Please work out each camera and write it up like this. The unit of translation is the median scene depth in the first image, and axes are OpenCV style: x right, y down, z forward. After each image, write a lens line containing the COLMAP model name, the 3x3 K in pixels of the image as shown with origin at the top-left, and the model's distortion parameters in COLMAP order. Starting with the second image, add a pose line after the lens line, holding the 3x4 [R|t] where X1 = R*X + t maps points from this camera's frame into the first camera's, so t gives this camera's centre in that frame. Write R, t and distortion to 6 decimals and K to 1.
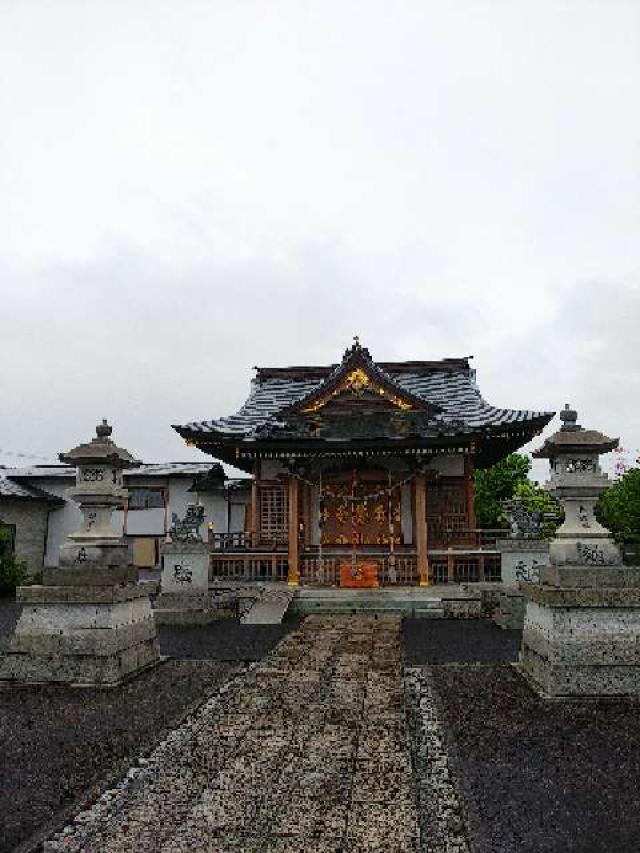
lens RADIAL K [[537.9, 0, 322.4], [0, 537.9, 423.0], [0, 0, 1]] dist [-0.006312, -0.002868]
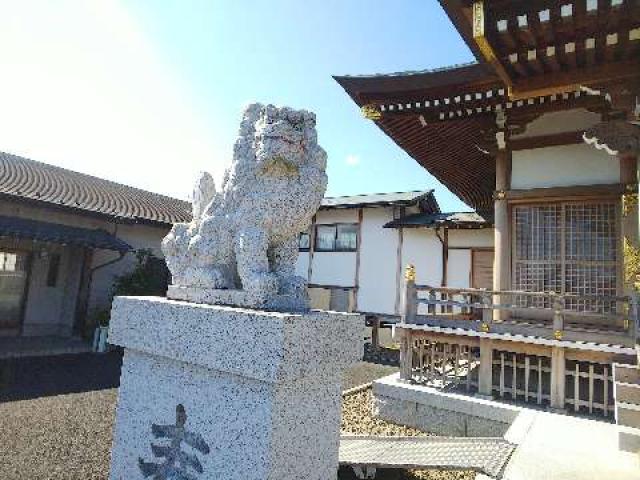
lens RADIAL K [[403.6, 0, 321.0], [0, 403.6, 236.3], [0, 0, 1]] dist [-0.006312, -0.002868]
pose [[0.891780, 0.015384, -0.452207, -0.106296], [0.015819, 0.997751, 0.065139, 0.127002], [0.452192, -0.065243, 0.889531, 0.600475]]
